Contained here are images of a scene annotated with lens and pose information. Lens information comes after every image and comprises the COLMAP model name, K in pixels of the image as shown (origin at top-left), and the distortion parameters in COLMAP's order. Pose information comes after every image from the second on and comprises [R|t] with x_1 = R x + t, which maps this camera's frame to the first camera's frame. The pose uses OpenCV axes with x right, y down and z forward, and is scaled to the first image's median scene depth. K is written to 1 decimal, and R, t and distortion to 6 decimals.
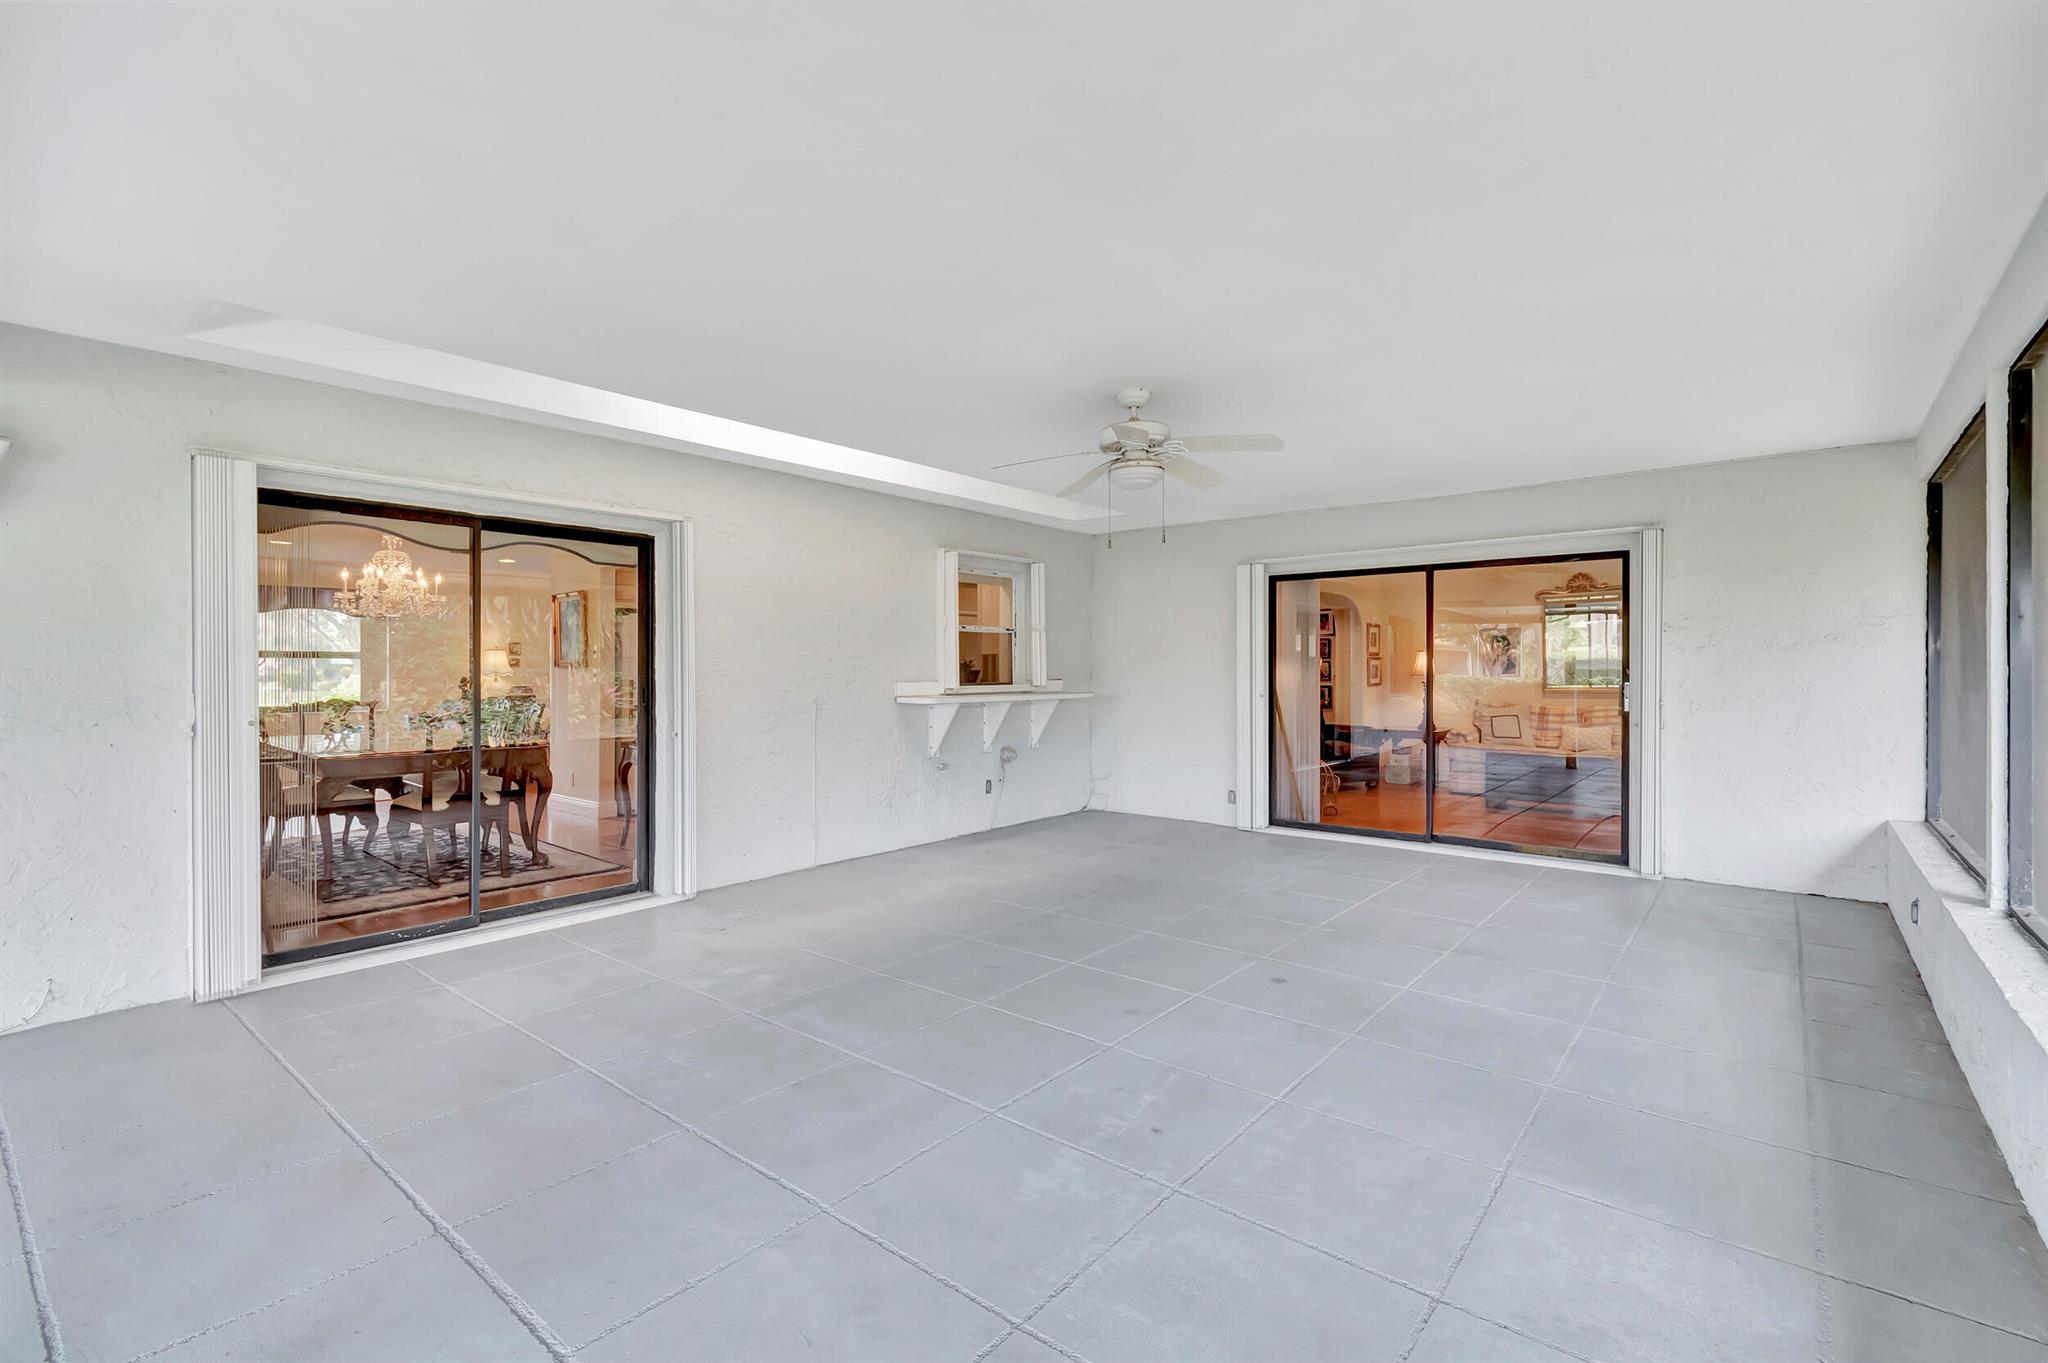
lens RADIAL K [[921.4, 0, 1023.6], [0, 921.4, 678.0], [0, 0, 1]] dist [0.001864, -0.000264]
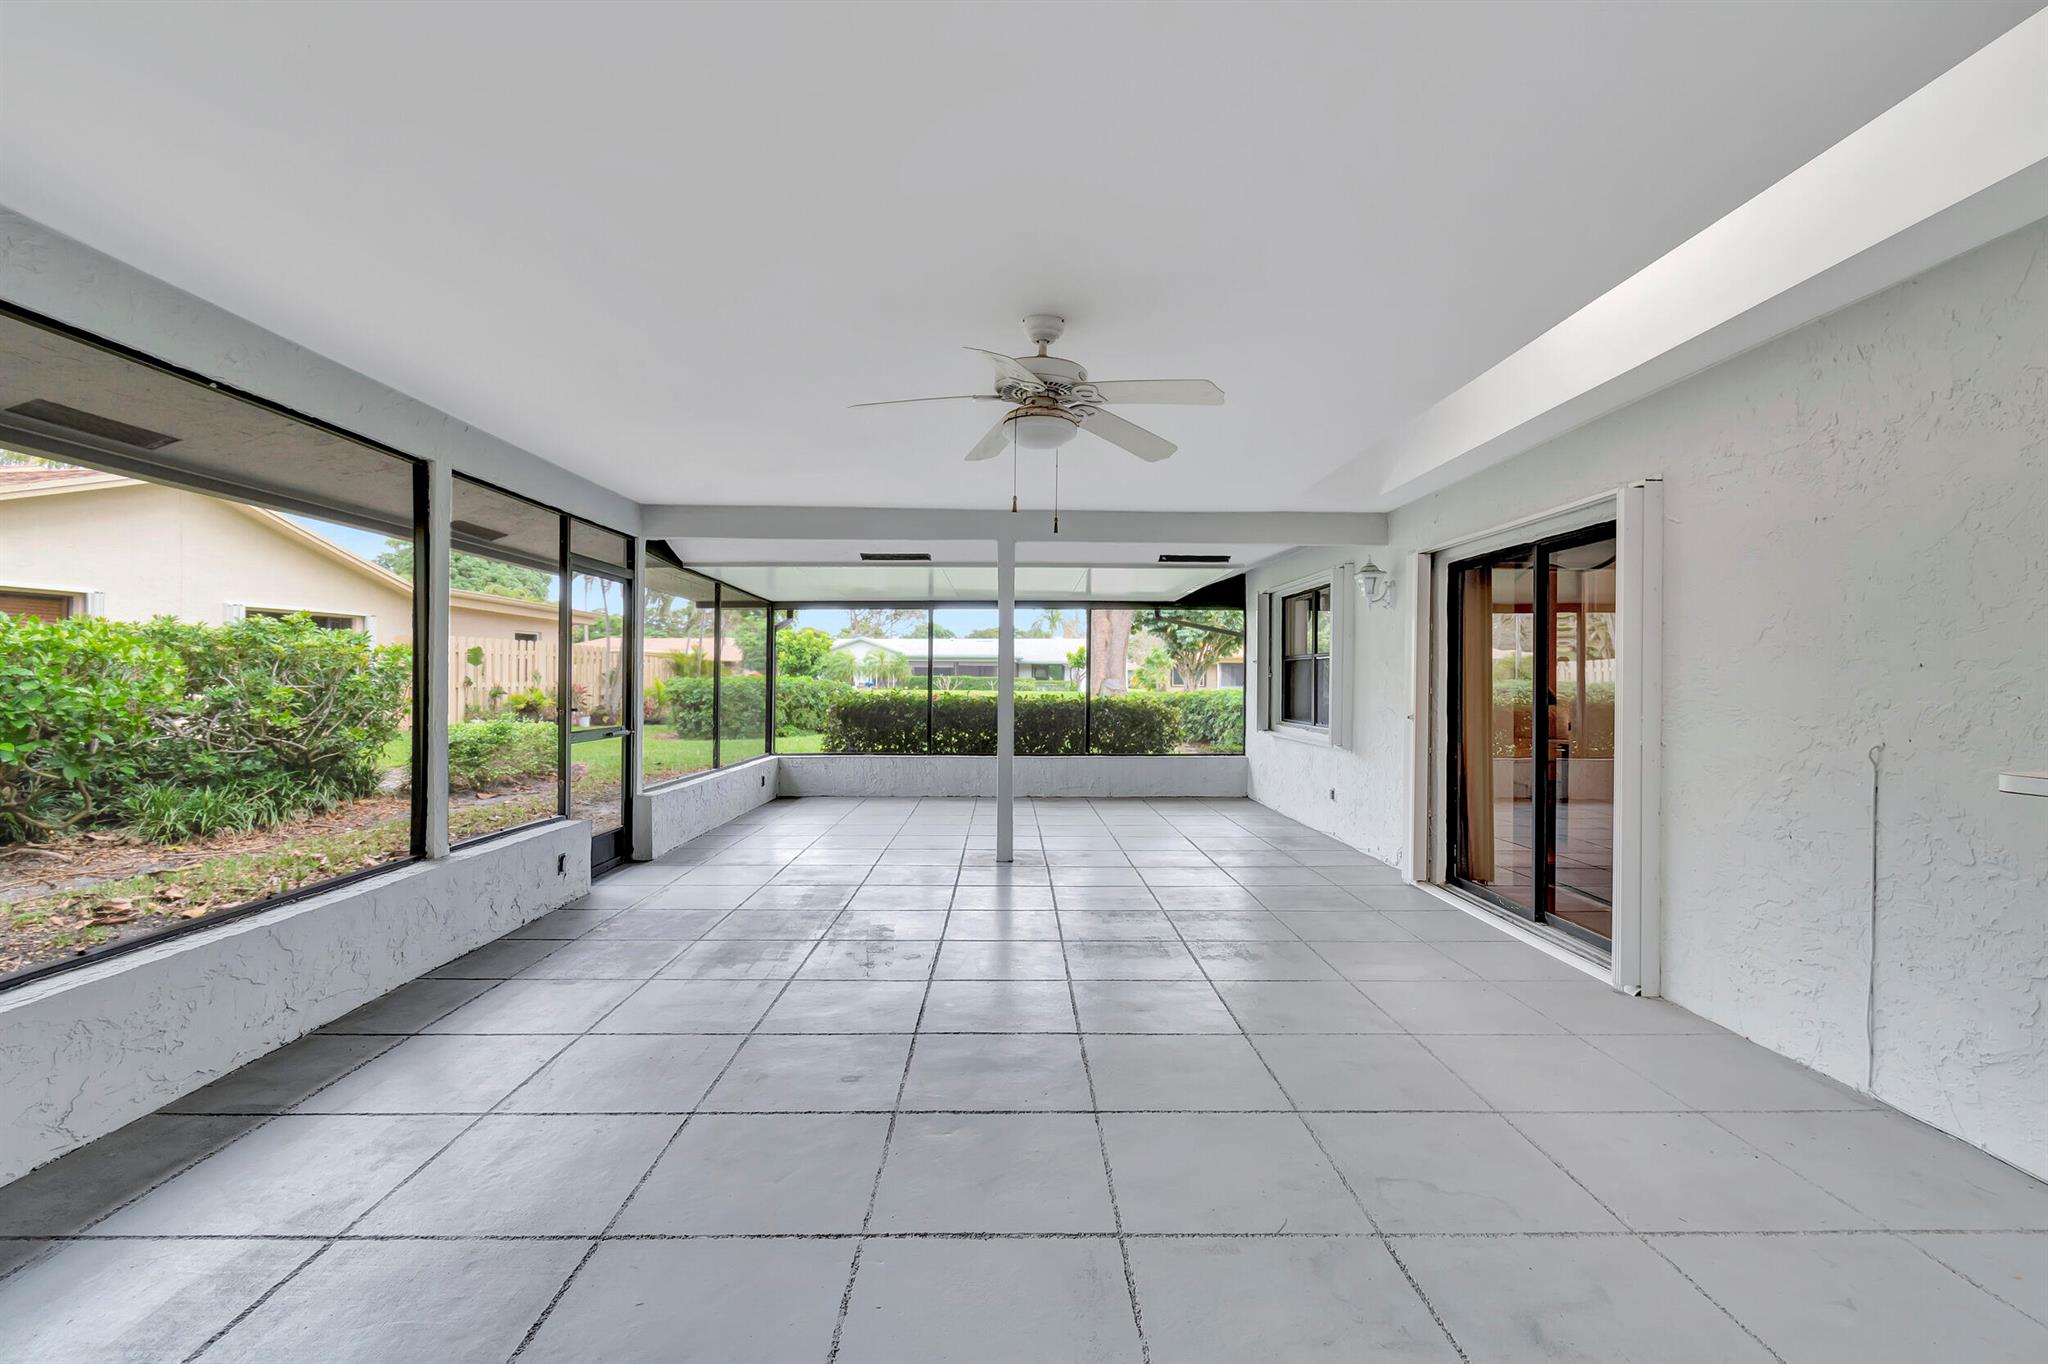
lens RADIAL K [[903.8, 0, 1020.4], [0, 903.8, 675.6], [0, 0, 1]] dist [-0.002964, -0.000725]
pose [[-0.760909, -0.002246, -0.648855, 0.379600], [-0.006836, 0.999966, 0.004556, -0.013030], [0.648823, 0.007902, -0.760898, 0.955783]]
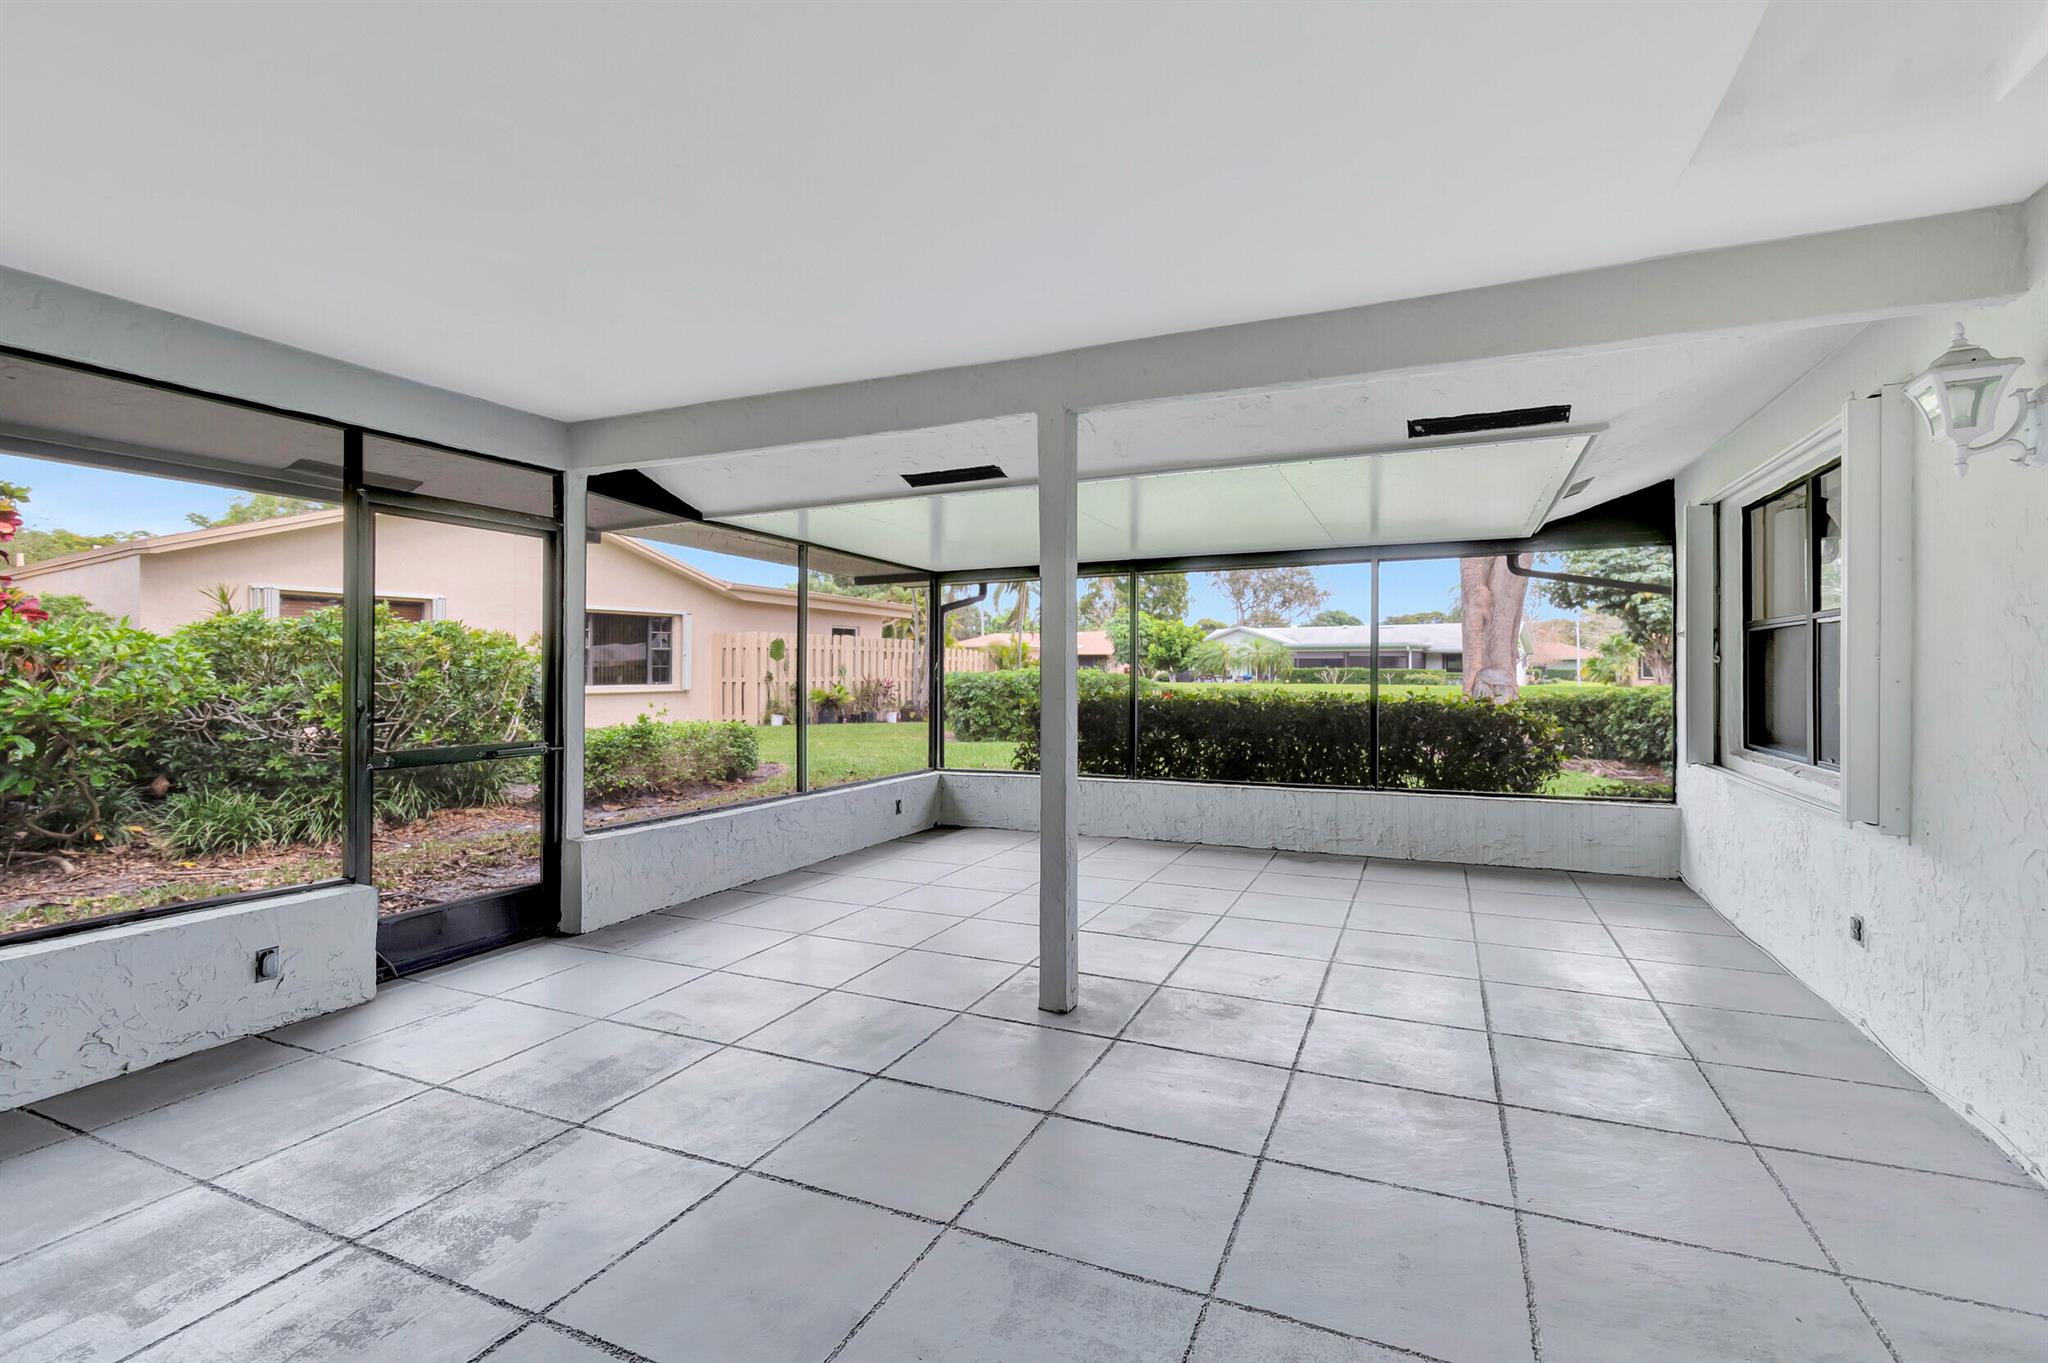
lens RADIAL K [[920.7, 0, 1024.8], [0, 920.7, 666.2], [0, 0, 1]] dist [0.001262, 0.000113]
pose [[-0.963848, 0.003242, -0.266434, -0.071204], [0.002582, 0.999993, 0.002828, -0.008392], [0.266442, 0.002038, -0.963849, 0.717611]]
